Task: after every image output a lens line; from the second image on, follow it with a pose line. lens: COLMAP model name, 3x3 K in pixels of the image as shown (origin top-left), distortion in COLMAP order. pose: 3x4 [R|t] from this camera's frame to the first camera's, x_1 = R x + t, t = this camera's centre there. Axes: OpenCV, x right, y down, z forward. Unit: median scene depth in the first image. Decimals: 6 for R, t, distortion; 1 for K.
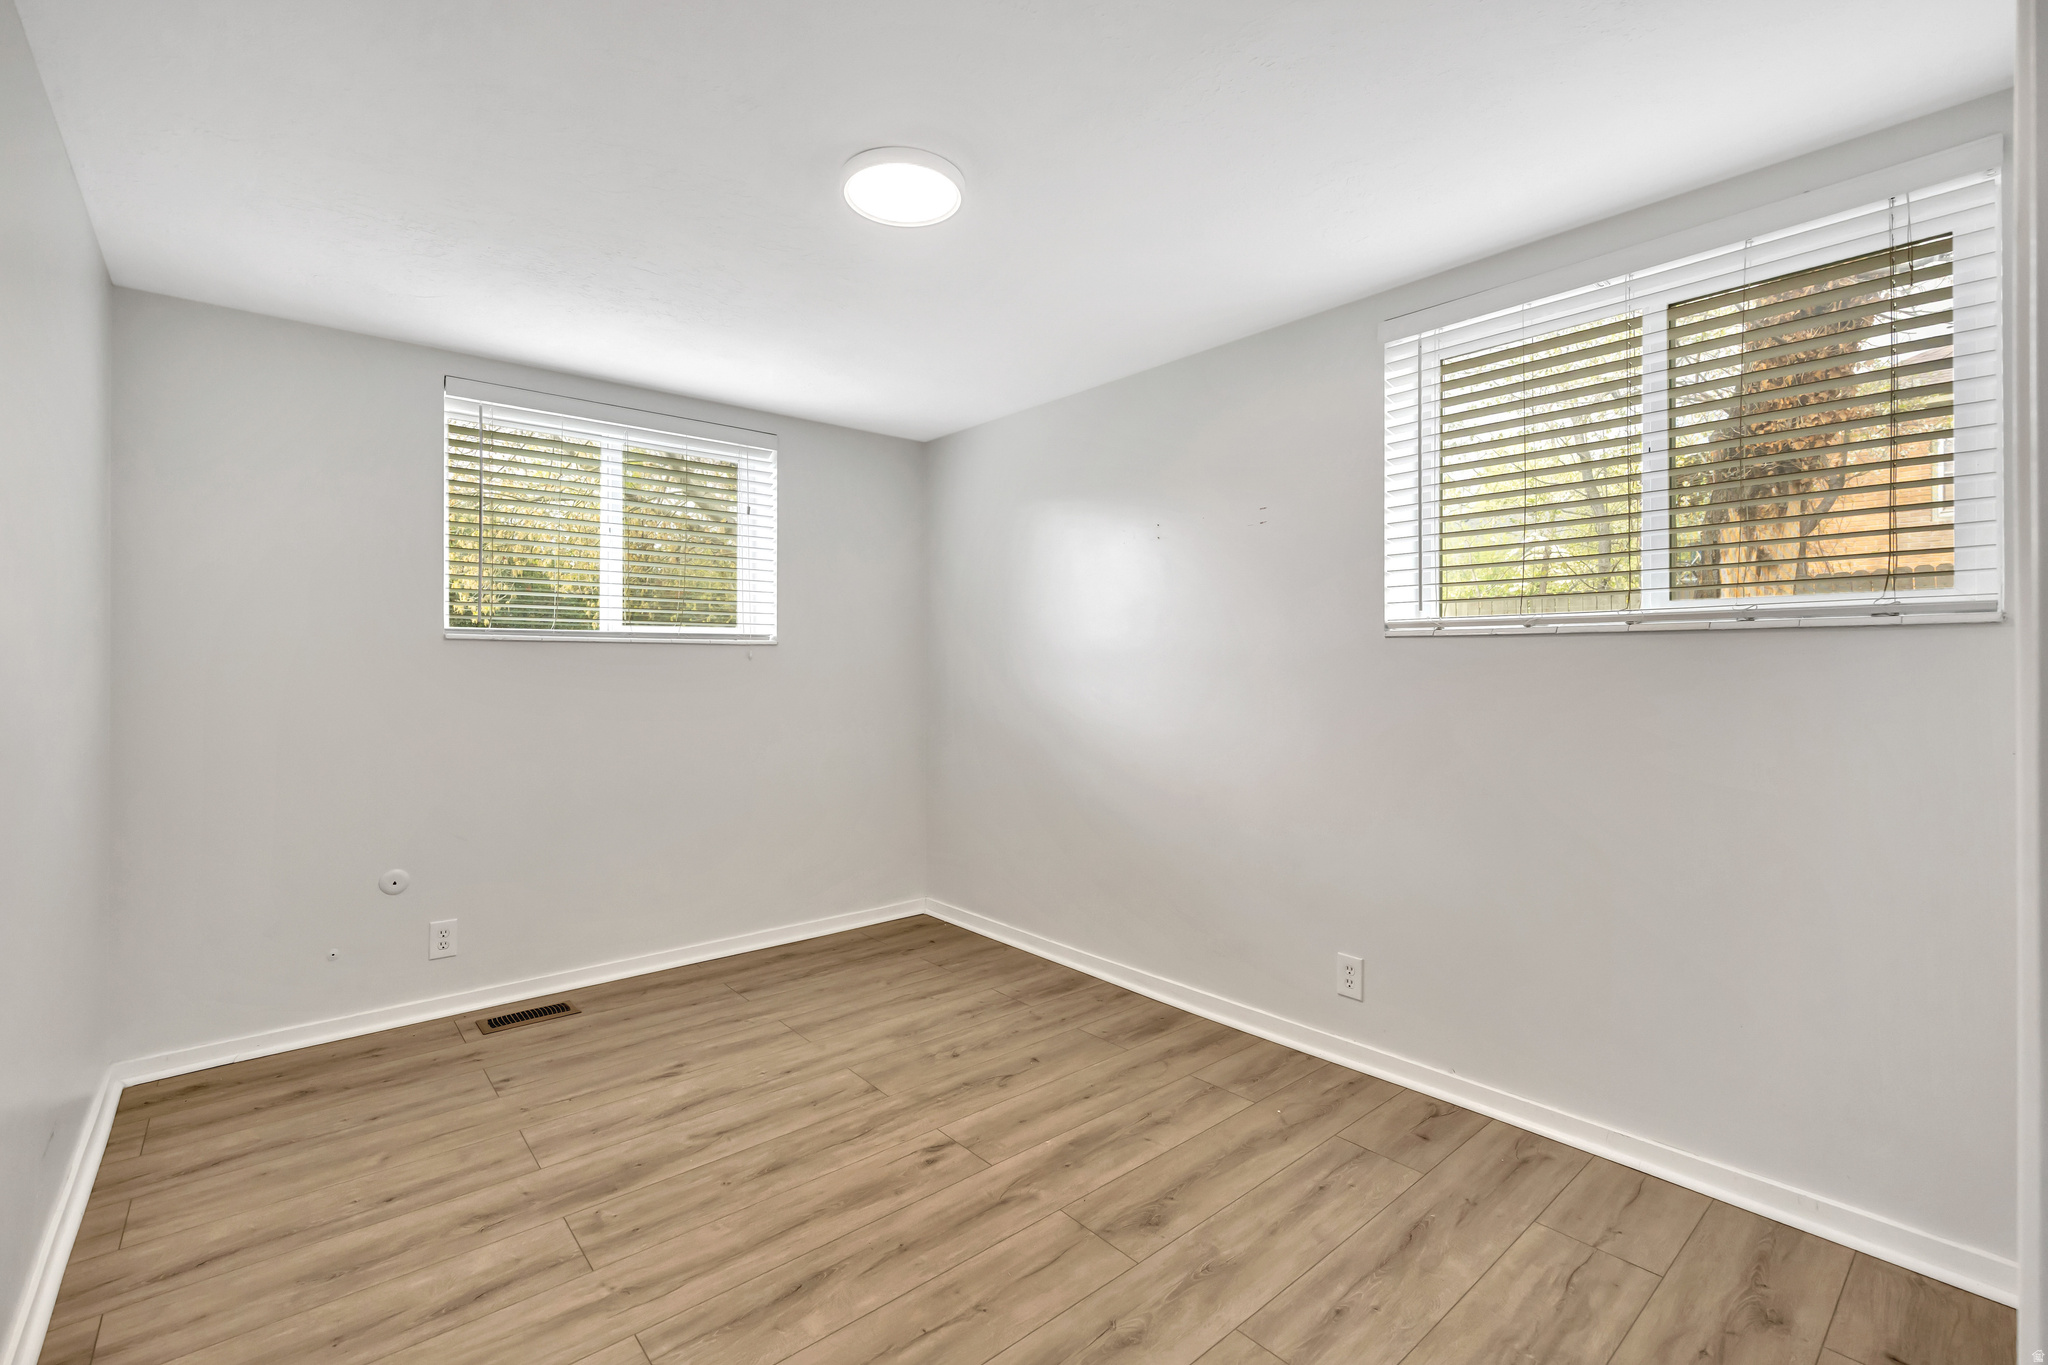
lens RADIAL K [[895.7, 0, 1019.8], [0, 895.7, 676.5], [0, 0, 1]] dist [0.000608, -0.000093]
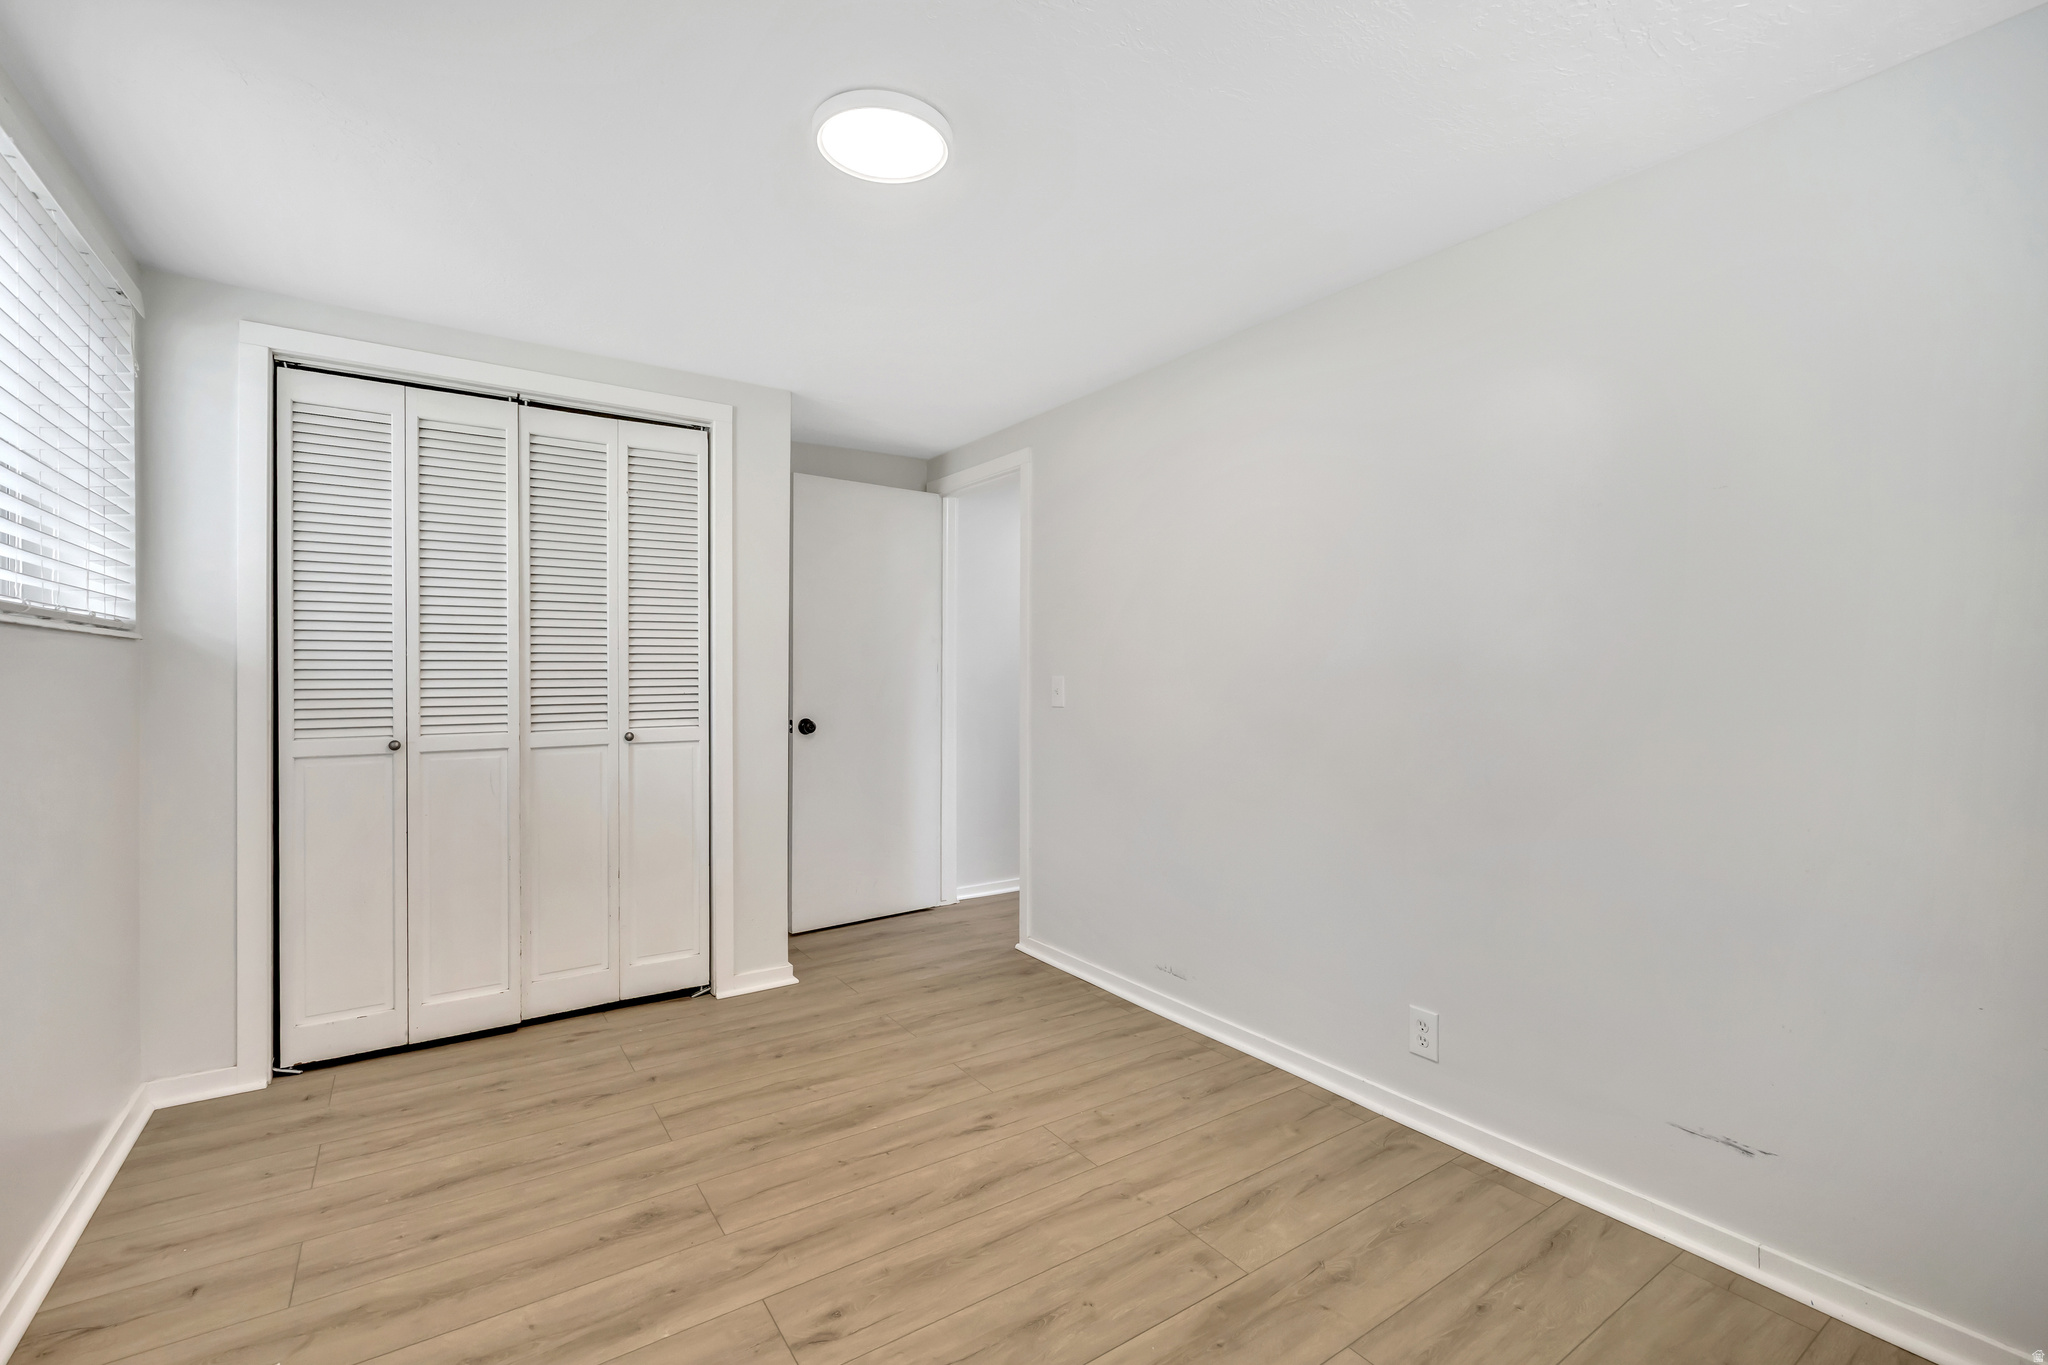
lens RADIAL K [[895.7, 0, 1019.8], [0, 895.7, 678.7], [0, 0, 1]] dist [0.000608, -0.000093]
pose [[-0.994252, -0.002036, 0.107046, -0.387706], [-0.000687, 0.999920, 0.012641, -0.015793], [-0.107063, 0.012495, -0.994174, 1.996191]]
